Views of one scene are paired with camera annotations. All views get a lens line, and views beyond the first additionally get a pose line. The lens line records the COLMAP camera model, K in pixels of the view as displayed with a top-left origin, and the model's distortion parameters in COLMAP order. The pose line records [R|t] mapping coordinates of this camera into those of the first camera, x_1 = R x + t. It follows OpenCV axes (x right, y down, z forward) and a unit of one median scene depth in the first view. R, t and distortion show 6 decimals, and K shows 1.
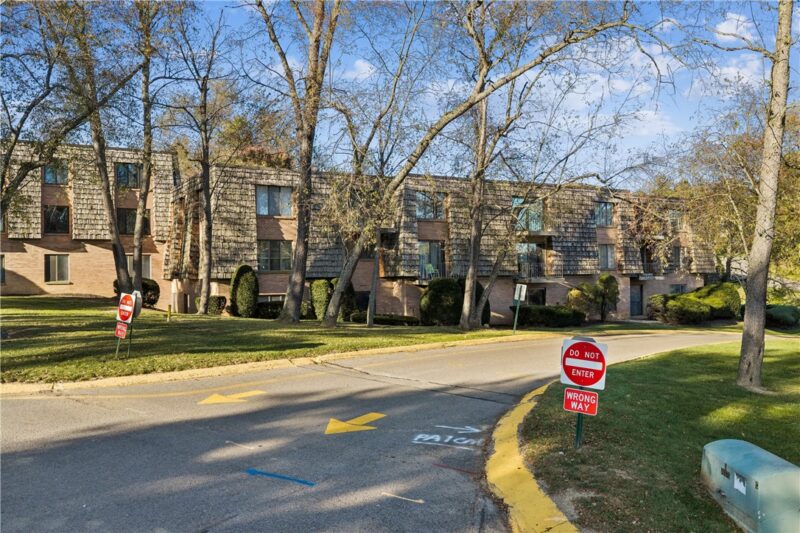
lens RADIAL K [[668.6, 0, 400.0], [0, 668.6, 266.5], [0, 0, 1]] dist [0.011194, -0.010802]
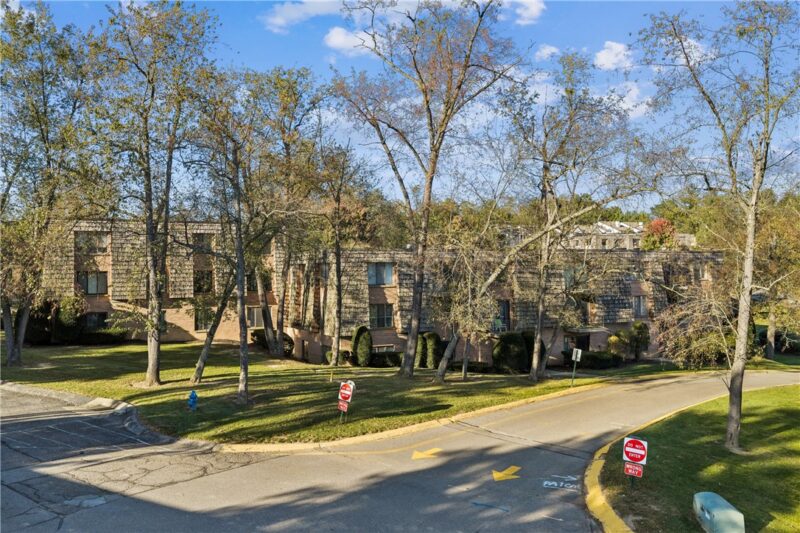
lens RADIAL K [[668.6, 0, 400.0], [0, 668.6, 266.5], [0, 0, 1]] dist [0.011194, -0.010802]
pose [[0.999234, -0.000939, -0.039114, -0.176016], [0.001161, 0.999983, 0.005661, -0.210587], [0.039108, -0.005702, 0.999219, -0.517399]]
